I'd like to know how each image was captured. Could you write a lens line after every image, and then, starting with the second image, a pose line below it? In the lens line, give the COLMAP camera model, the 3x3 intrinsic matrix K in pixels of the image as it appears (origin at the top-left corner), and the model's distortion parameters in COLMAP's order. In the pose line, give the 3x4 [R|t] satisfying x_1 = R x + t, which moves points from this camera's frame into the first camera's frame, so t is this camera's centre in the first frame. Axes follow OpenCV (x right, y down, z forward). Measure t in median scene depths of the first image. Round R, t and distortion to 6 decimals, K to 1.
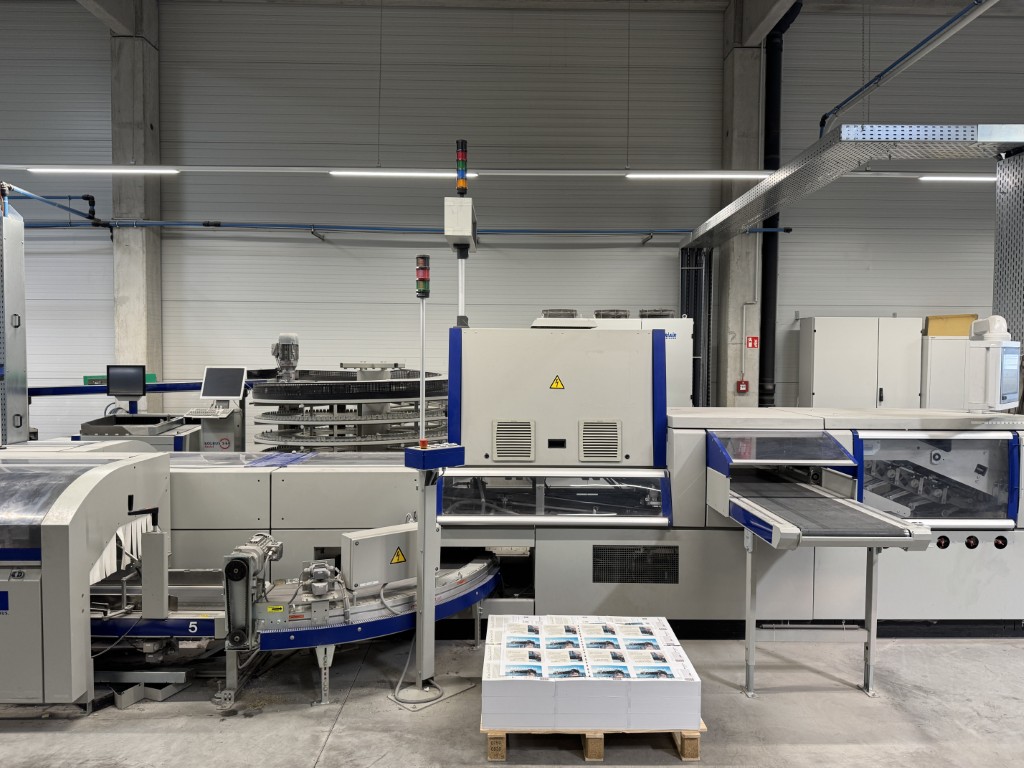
lens RADIAL K [[723.3, 0, 517.9], [0, 723.3, 382.2], [0, 0, 1]] dist [0.030342, -0.036358]
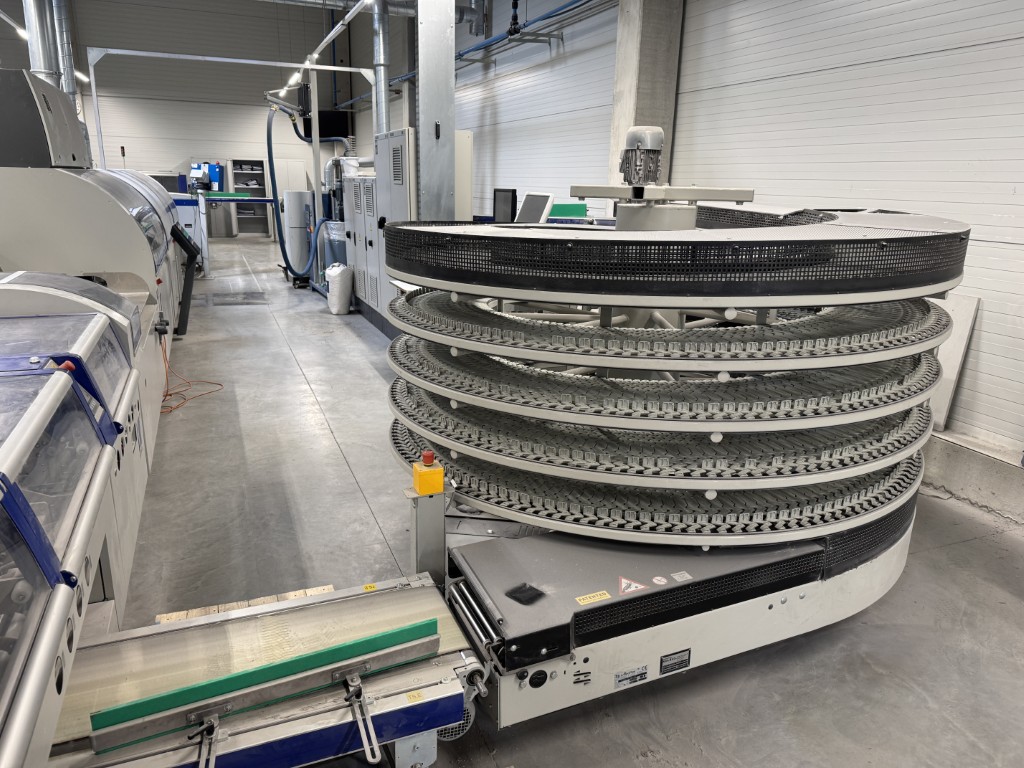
lens RADIAL K [[723.3, 0, 511.3], [0, 723.3, 385.4], [0, 0, 1]] dist [0.030342, -0.036358]
pose [[0.362756, 0.256551, -0.895874, 0.300799], [-0.052226, 0.965443, 0.255327, -0.032218], [0.930420, -0.045833, 0.363619, 1.366803]]
